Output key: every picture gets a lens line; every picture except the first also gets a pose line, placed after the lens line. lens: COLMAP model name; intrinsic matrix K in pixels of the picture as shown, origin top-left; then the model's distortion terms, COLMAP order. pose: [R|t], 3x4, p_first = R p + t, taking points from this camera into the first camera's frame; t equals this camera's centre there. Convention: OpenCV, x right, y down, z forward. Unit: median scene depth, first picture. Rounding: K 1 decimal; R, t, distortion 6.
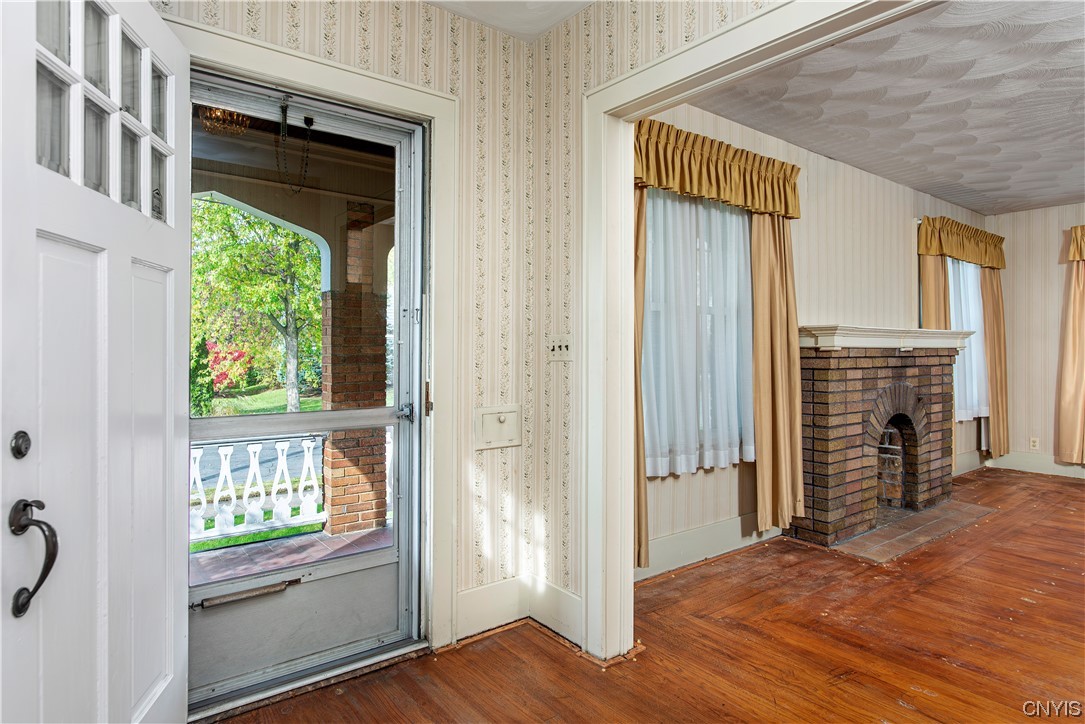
lens RADIAL K [[618.5, 0, 536.0], [0, 618.5, 357.0], [0, 0, 1]] dist [-0.000178, 0.001390]
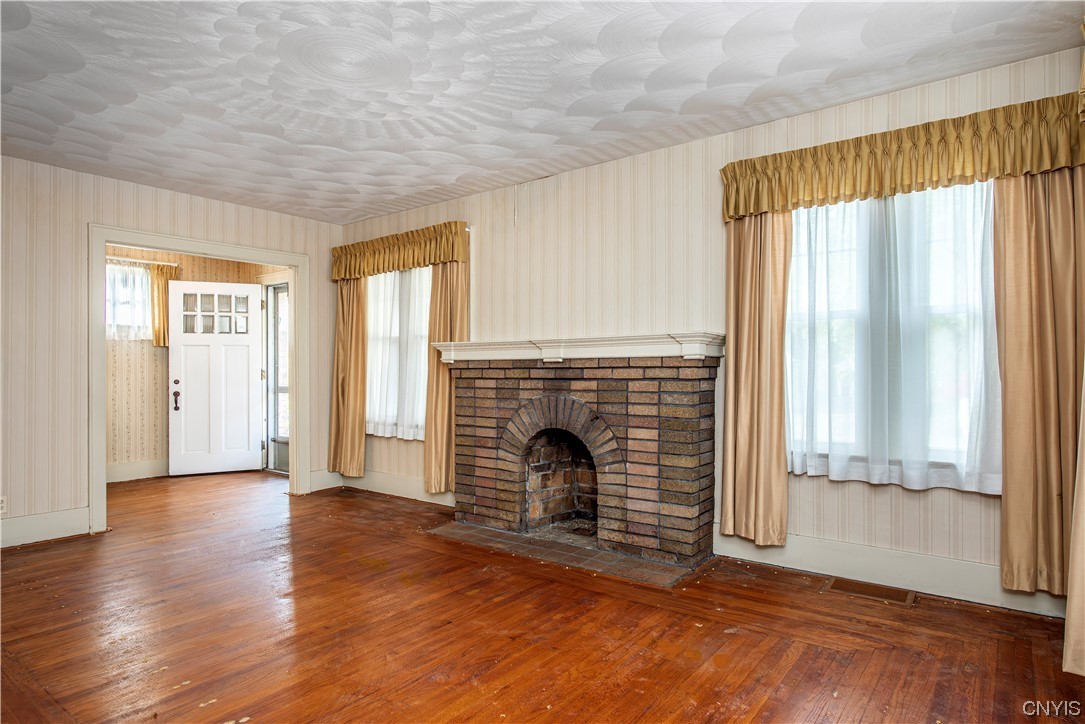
lens RADIAL K [[623.7, 0, 542.5], [0, 623.7, 362.0], [0, 0, 1]] dist [-0.000978, 0.000450]
pose [[0.248215, -0.010631, -0.968647, 1.725611], [-0.002039, 0.999932, -0.011497, 0.001228], [0.968703, 0.004829, 0.248177, 0.849755]]
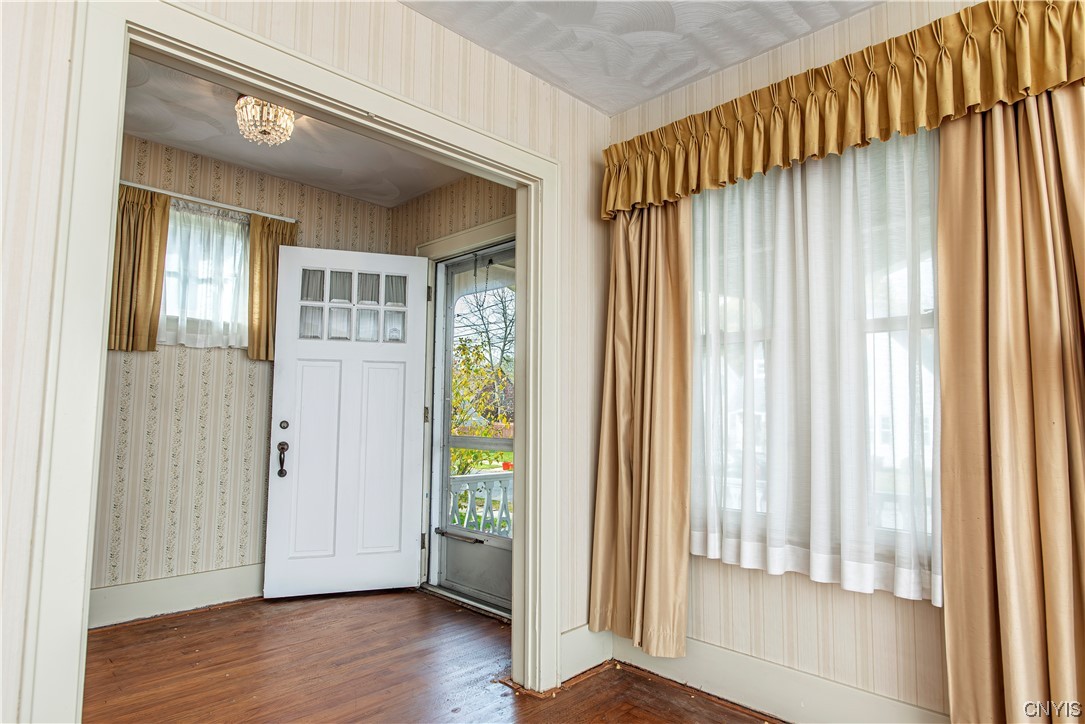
lens RADIAL K [[618.5, 0, 536.0], [0, 618.5, 357.0], [0, 0, 1]] dist [-0.000178, 0.001390]
pose [[0.123599, -0.089348, -0.988302, 0.756580], [-0.018201, 0.995567, -0.092281, 0.016060], [0.992165, 0.029394, 0.121425, 0.549662]]
